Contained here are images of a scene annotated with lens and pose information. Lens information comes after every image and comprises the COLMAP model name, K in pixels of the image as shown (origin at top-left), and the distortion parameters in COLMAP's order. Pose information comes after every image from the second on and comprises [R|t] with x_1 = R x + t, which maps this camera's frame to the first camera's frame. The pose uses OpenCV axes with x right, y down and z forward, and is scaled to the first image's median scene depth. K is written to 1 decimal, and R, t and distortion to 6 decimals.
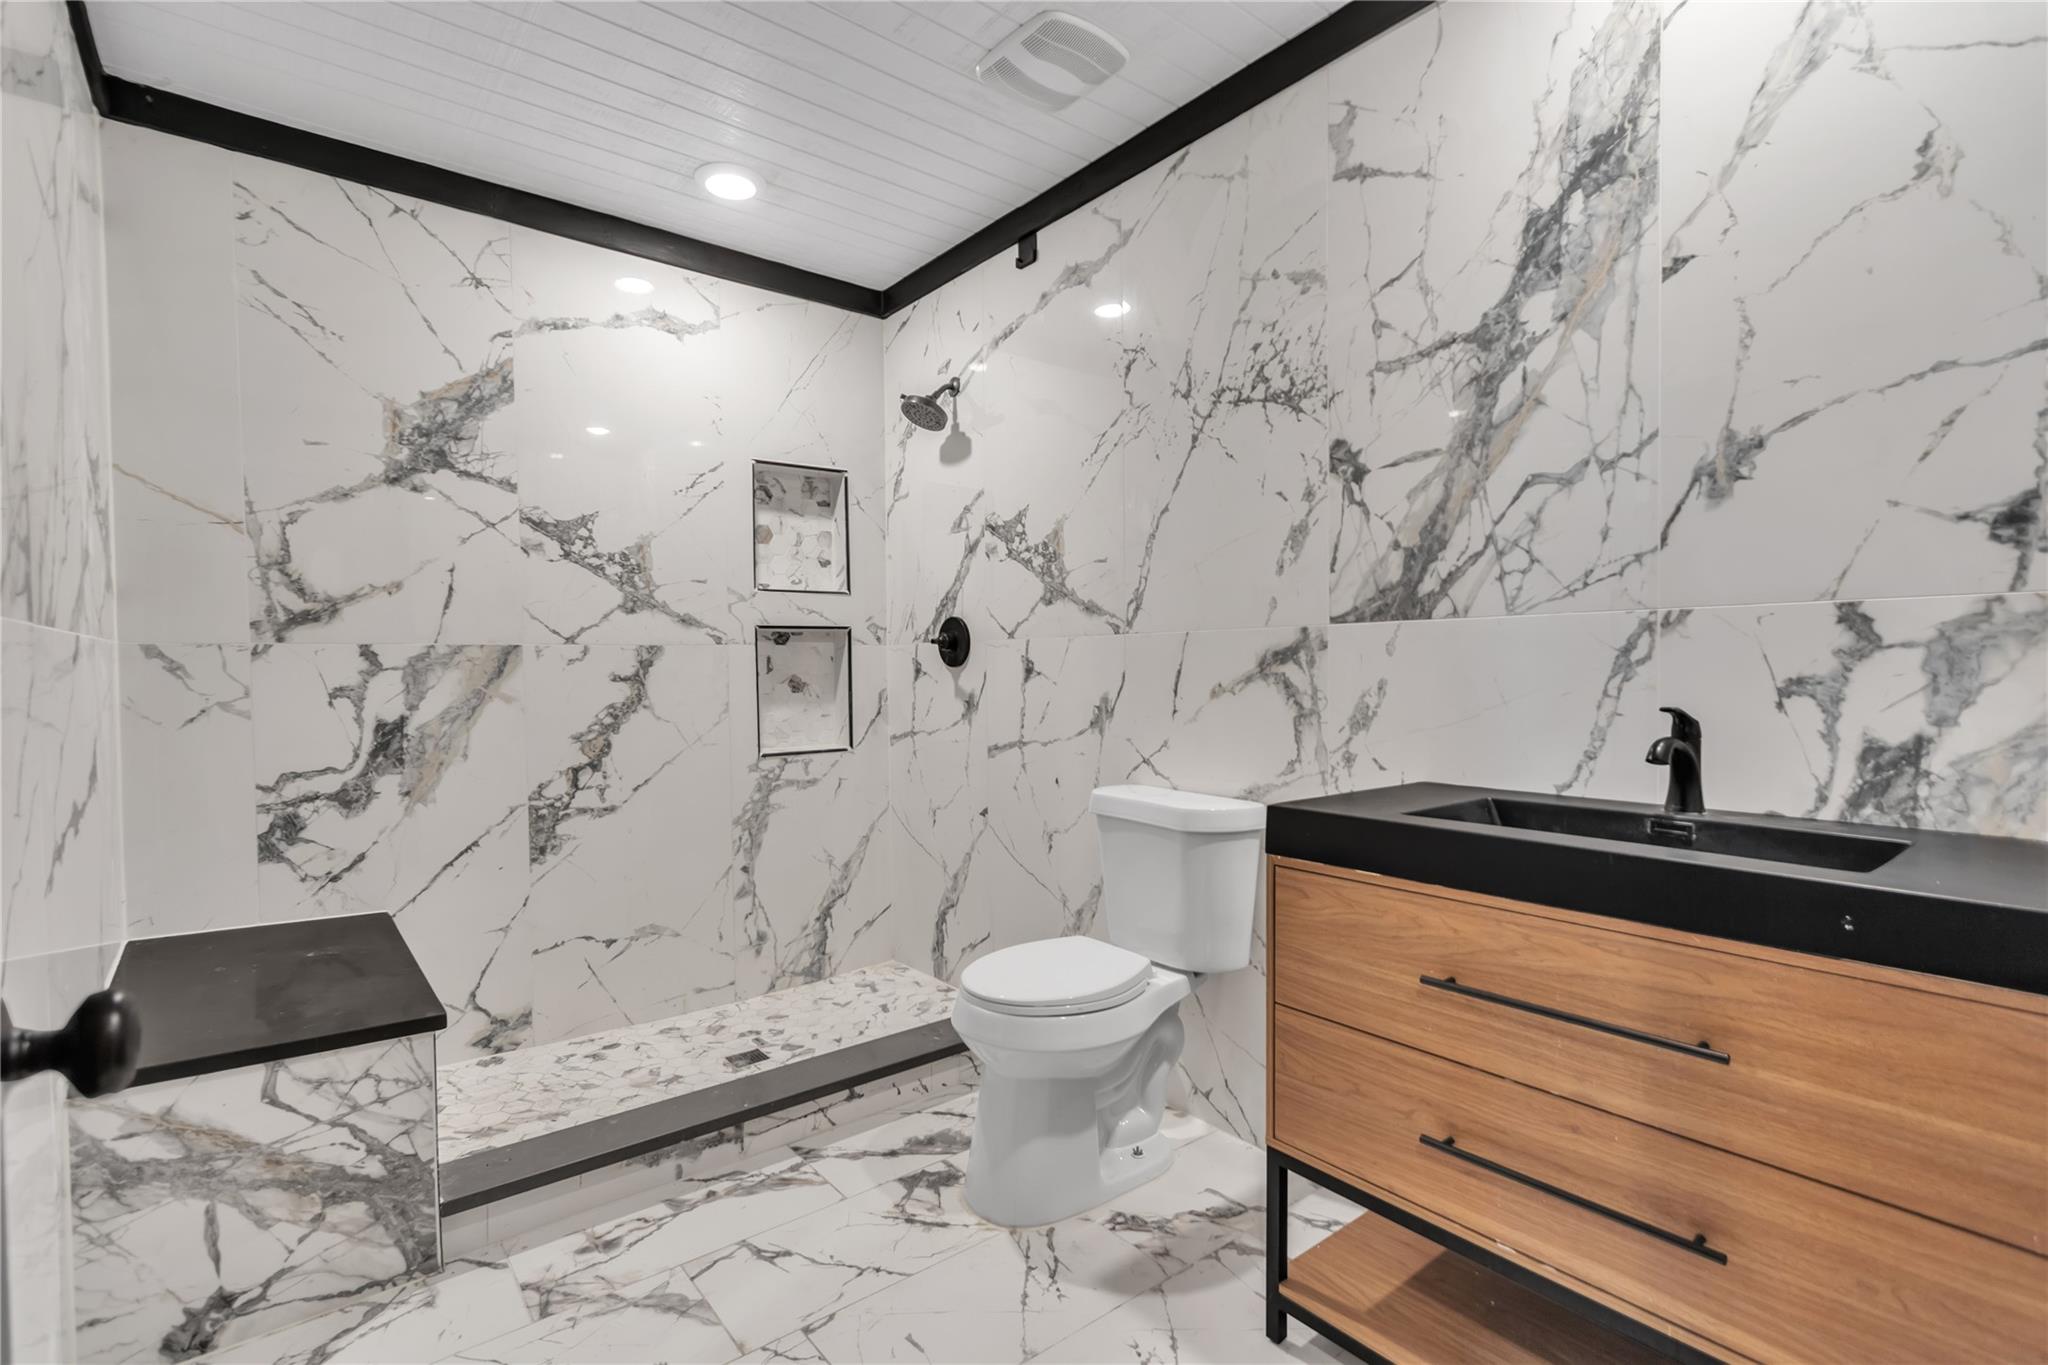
lens RADIAL K [[950.0, 0, 1004.8], [0, 950.0, 682.3], [0, 0, 1]] dist [0.005872, -0.002645]
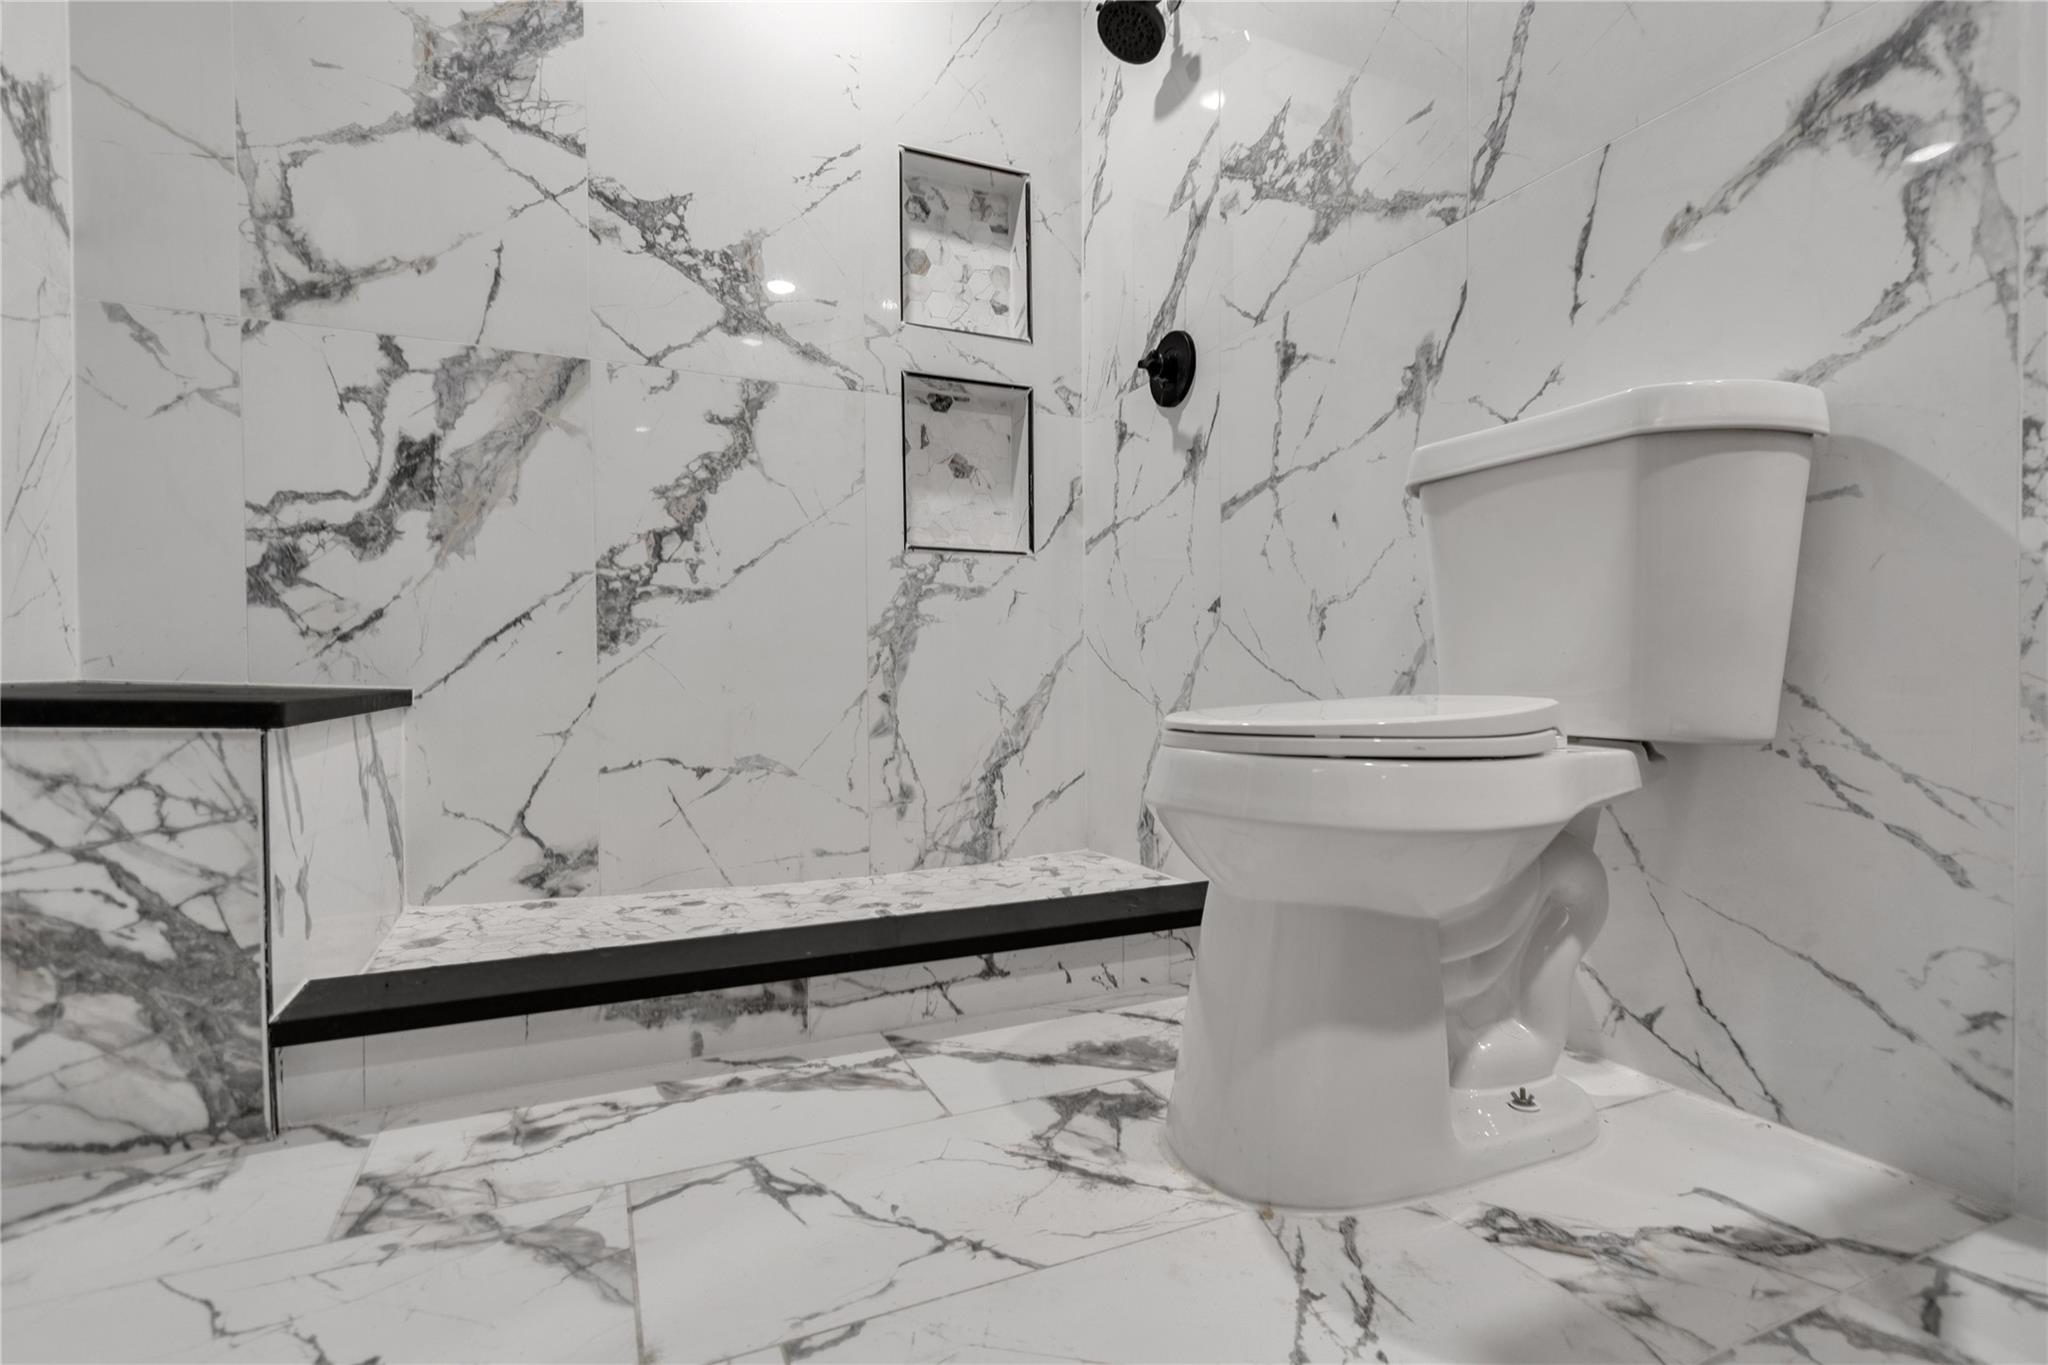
lens RADIAL K [[950.0, 0, 1004.8], [0, 950.0, 682.3], [0, 0, 1]] dist [0.005872, -0.002645]
pose [[0.970293, 0.007536, -0.241814, -0.003645], [-0.010374, 0.999891, -0.010466, 0.243236], [0.241709, 0.012664, 0.970266, 0.384596]]
